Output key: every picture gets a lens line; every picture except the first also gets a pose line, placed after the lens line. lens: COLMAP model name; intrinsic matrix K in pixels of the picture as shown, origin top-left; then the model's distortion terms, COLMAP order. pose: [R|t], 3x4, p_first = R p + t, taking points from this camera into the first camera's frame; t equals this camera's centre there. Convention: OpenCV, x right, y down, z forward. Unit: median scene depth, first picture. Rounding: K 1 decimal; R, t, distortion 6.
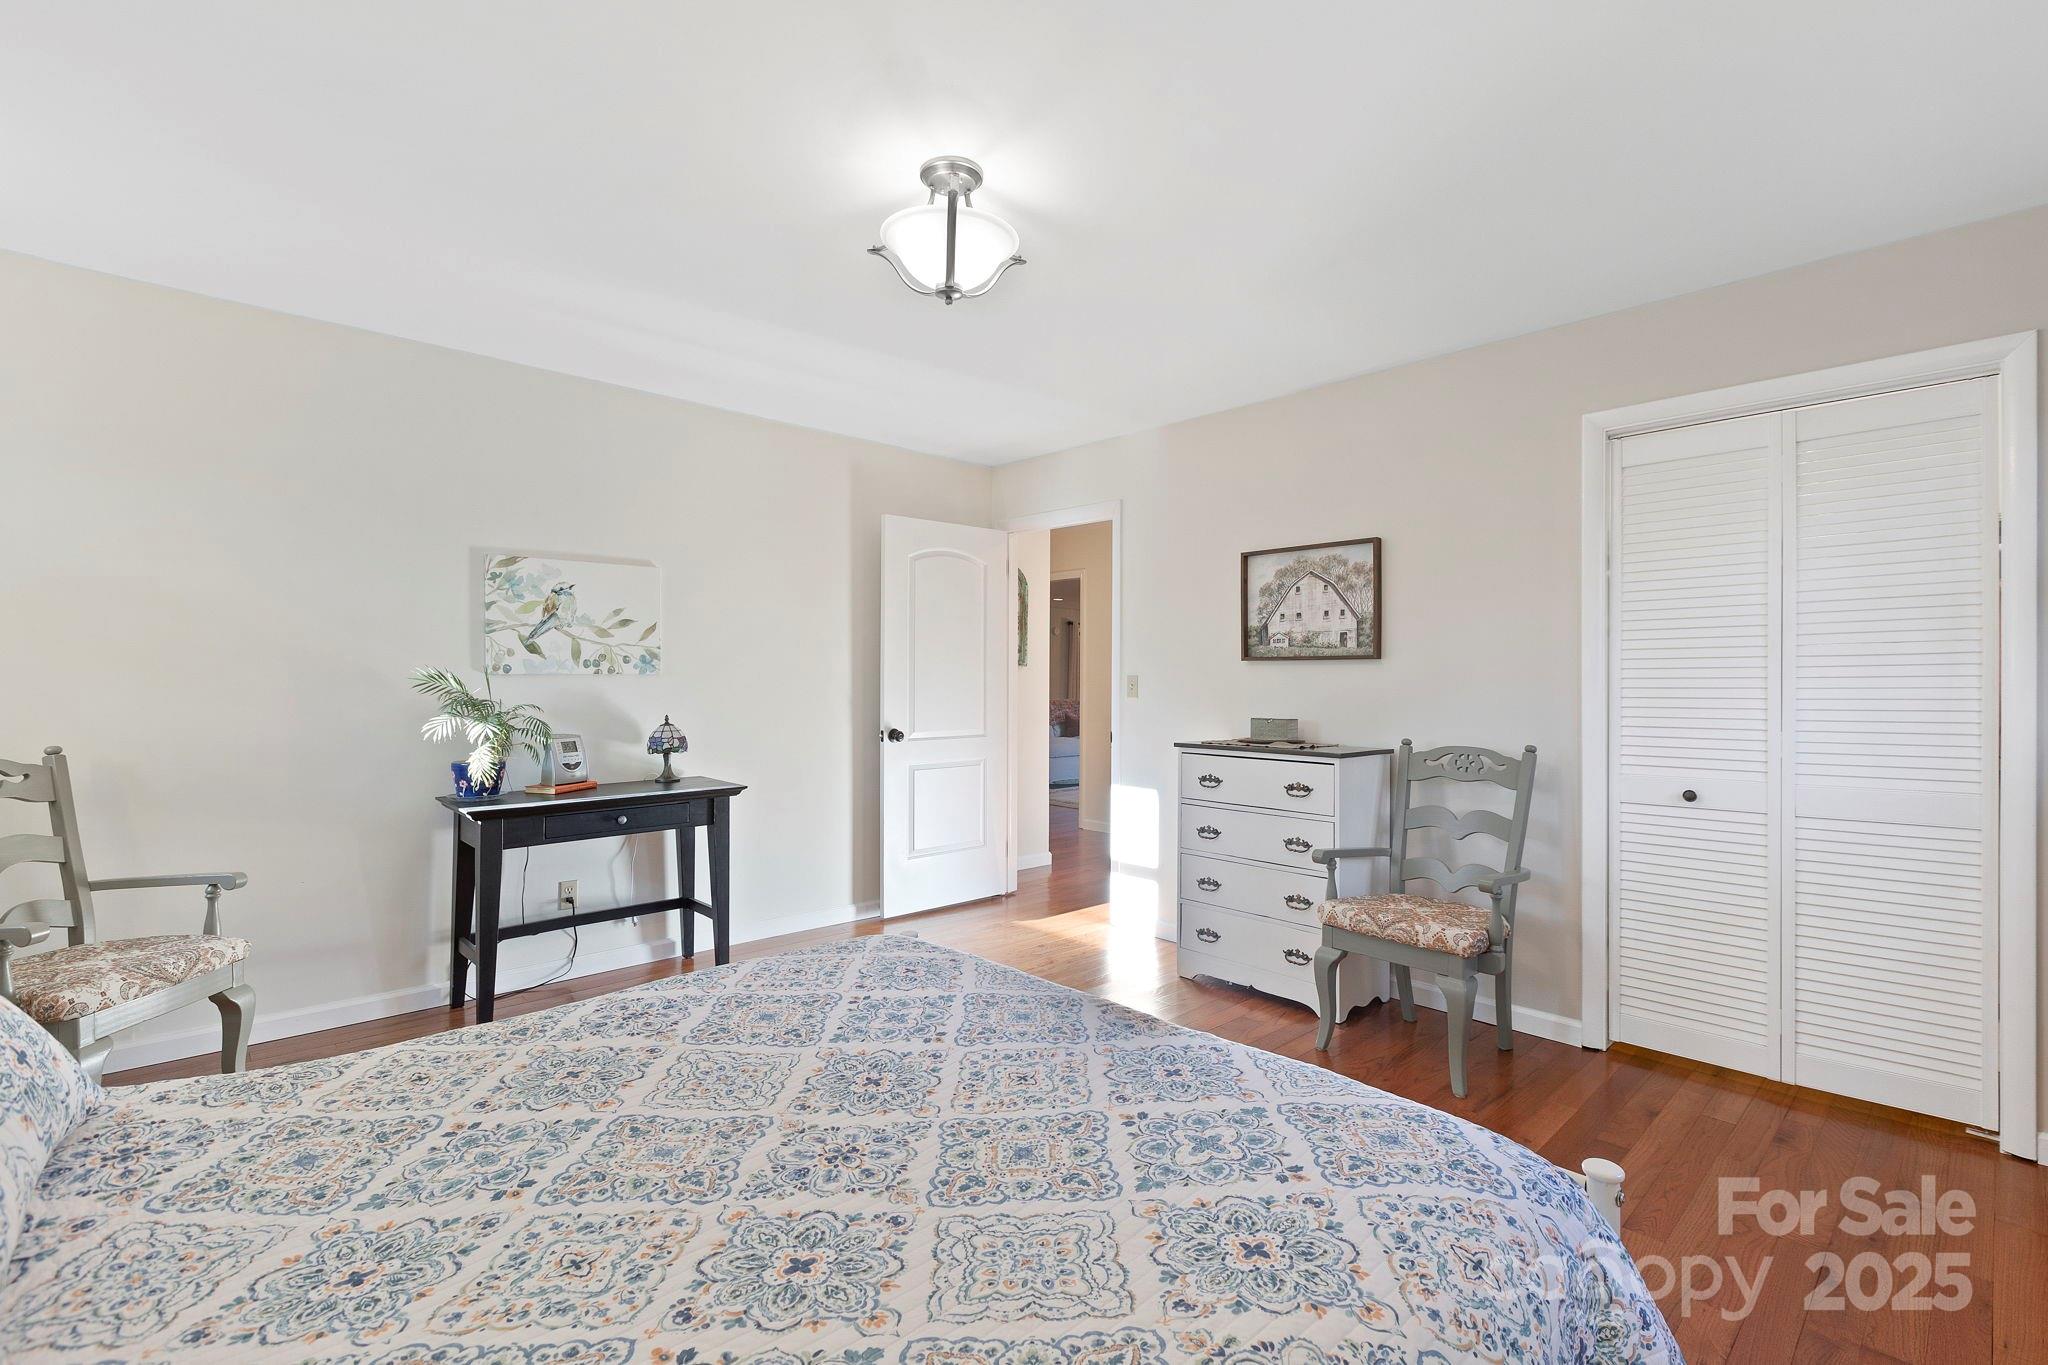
lens RADIAL K [[927.5, 0, 1013.0], [0, 927.5, 668.3], [0, 0, 1]] dist [0.005305, 0.000152]
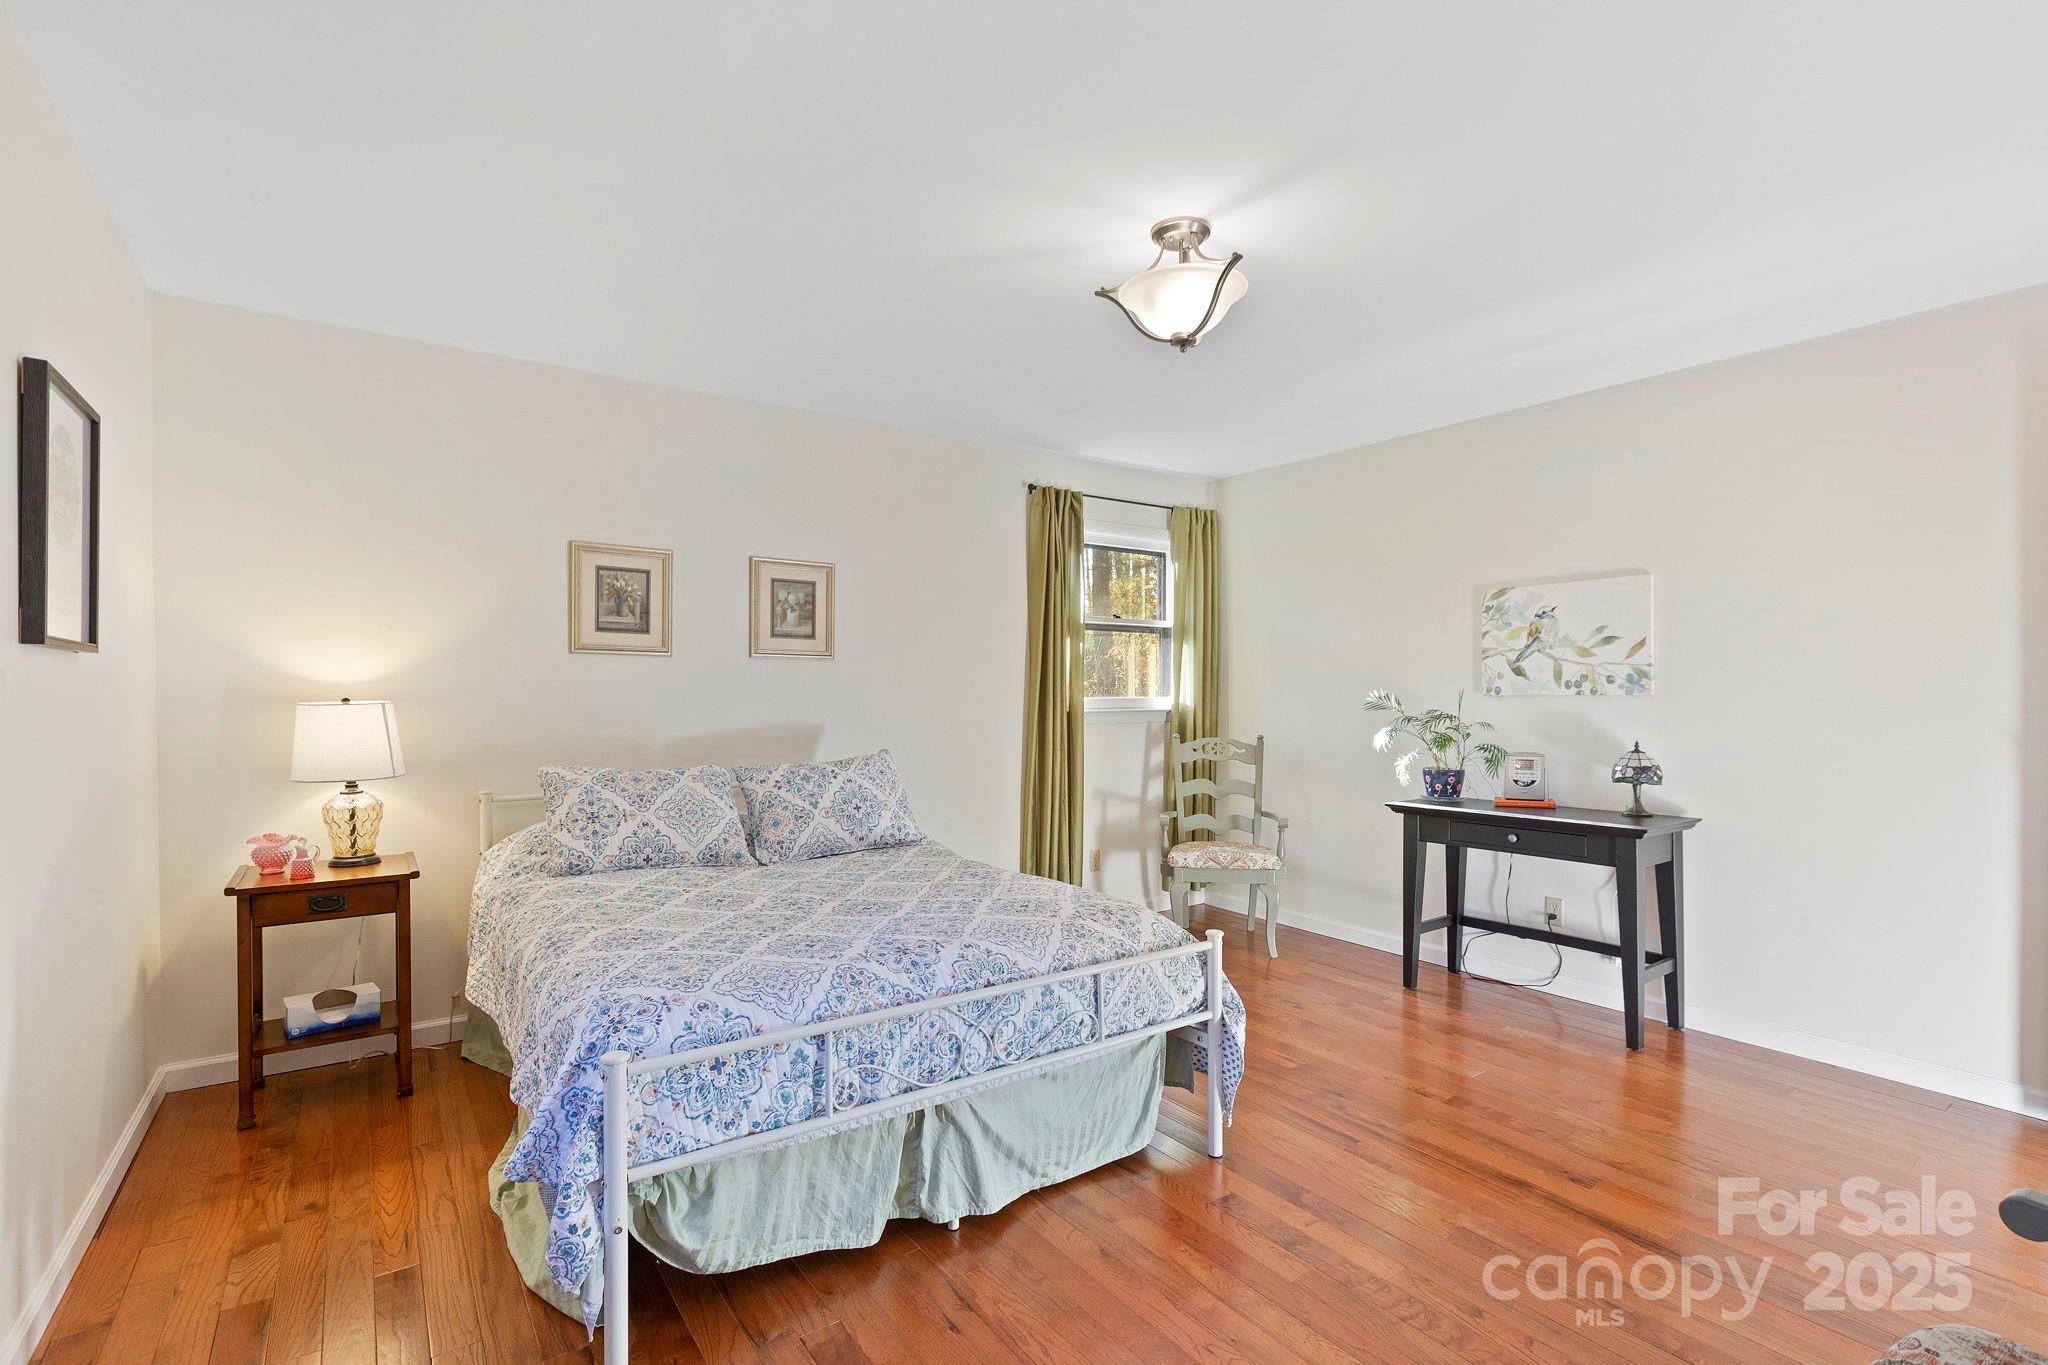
lens RADIAL K [[927.5, 0, 1013.0], [0, 927.5, 697.8], [0, 0, 1]] dist [0.005305, 0.000152]
pose [[-0.124725, -0.001630, -0.992190, 0.613399], [0.004927, 0.999985, -0.002262, 0.008625], [0.992179, -0.005171, -0.124715, 0.543918]]
